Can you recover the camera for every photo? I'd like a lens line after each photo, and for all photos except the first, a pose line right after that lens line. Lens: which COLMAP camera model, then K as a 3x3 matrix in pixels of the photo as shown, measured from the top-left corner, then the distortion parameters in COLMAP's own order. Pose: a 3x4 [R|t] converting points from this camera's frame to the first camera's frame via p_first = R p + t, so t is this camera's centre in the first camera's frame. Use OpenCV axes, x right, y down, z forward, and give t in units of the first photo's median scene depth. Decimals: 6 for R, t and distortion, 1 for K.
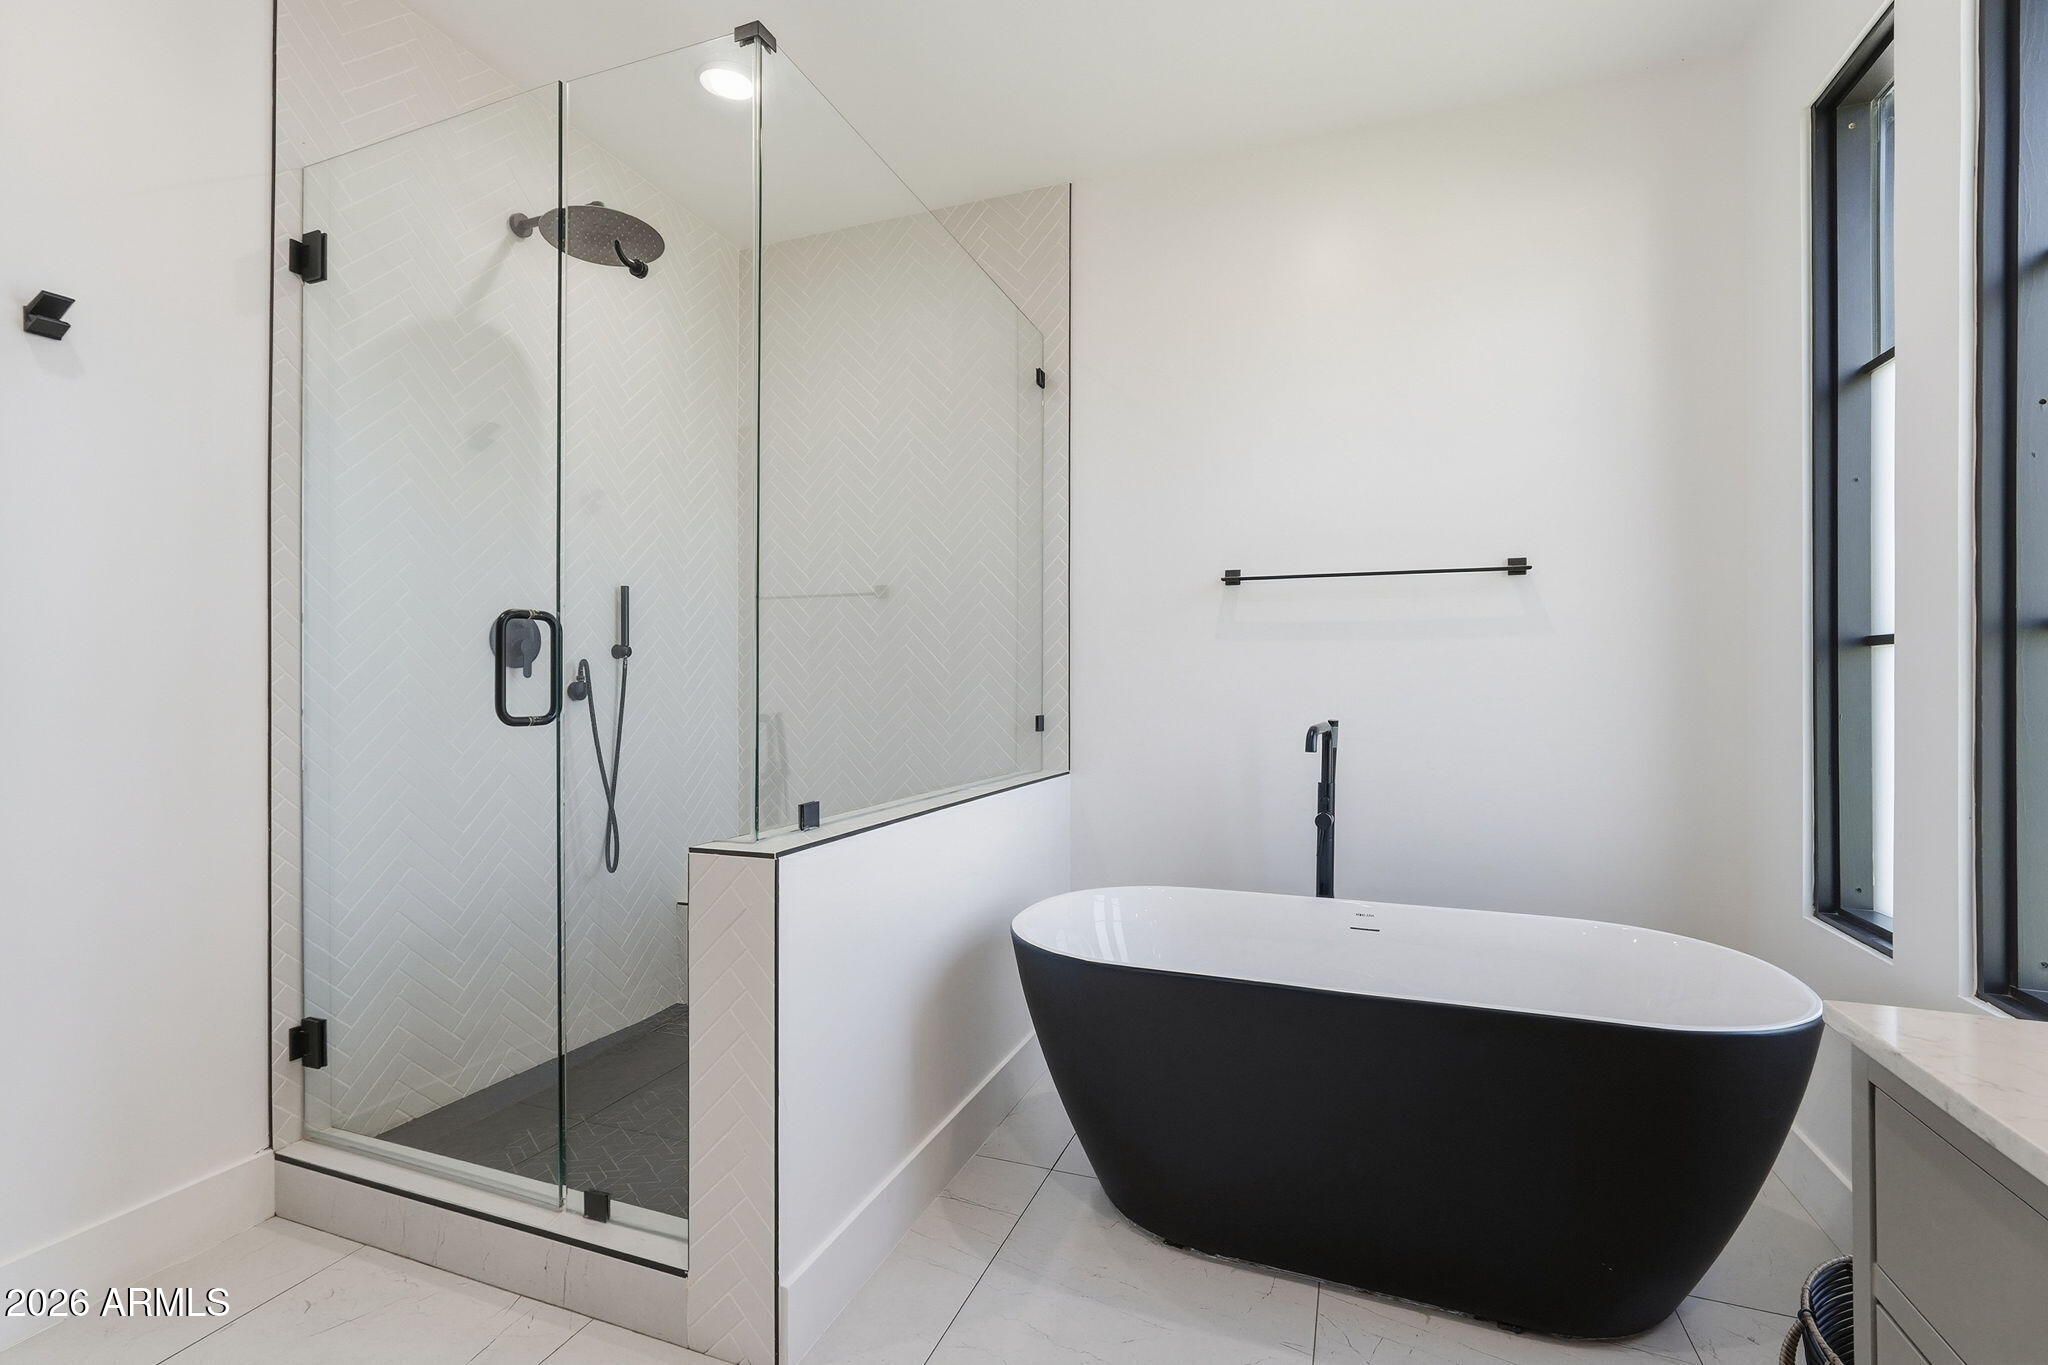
lens RADIAL K [[899.8, 0, 1018.0], [0, 899.8, 683.6], [0, 0, 1]] dist [-0.005550, -0.001033]
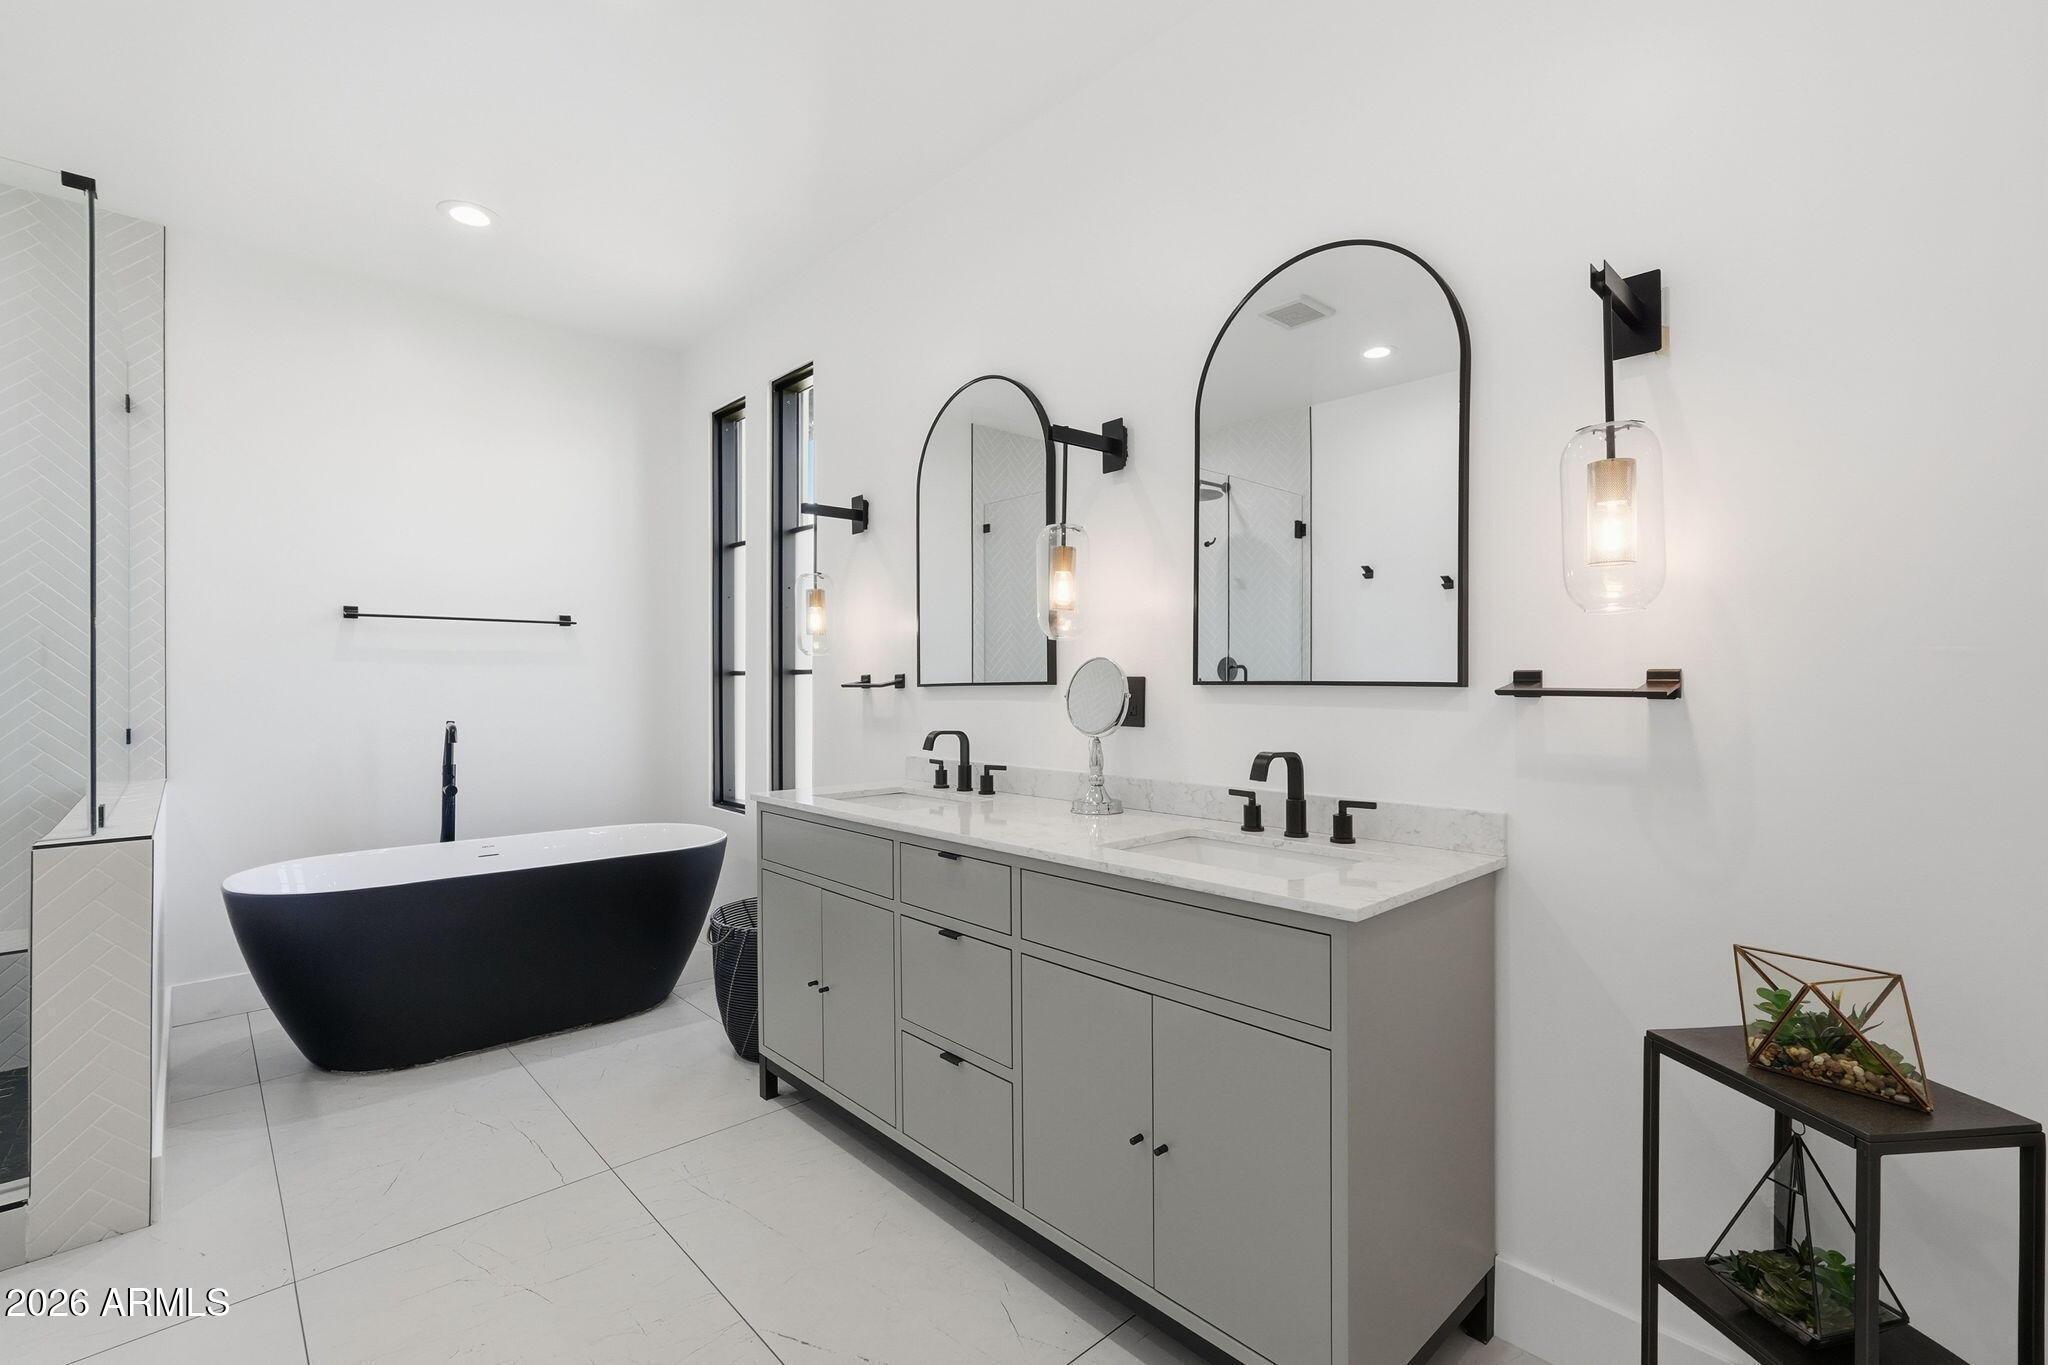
lens RADIAL K [[899.8, 0, 1022.8], [0, 899.8, 683.1], [0, 0, 1]] dist [-0.005550, -0.001033]
pose [[0.447053, -0.001510, 0.894506, -0.644963], [0.003030, 0.999995, 0.000173, -0.021379], [-0.894502, 0.002633, 0.447056, -0.564789]]
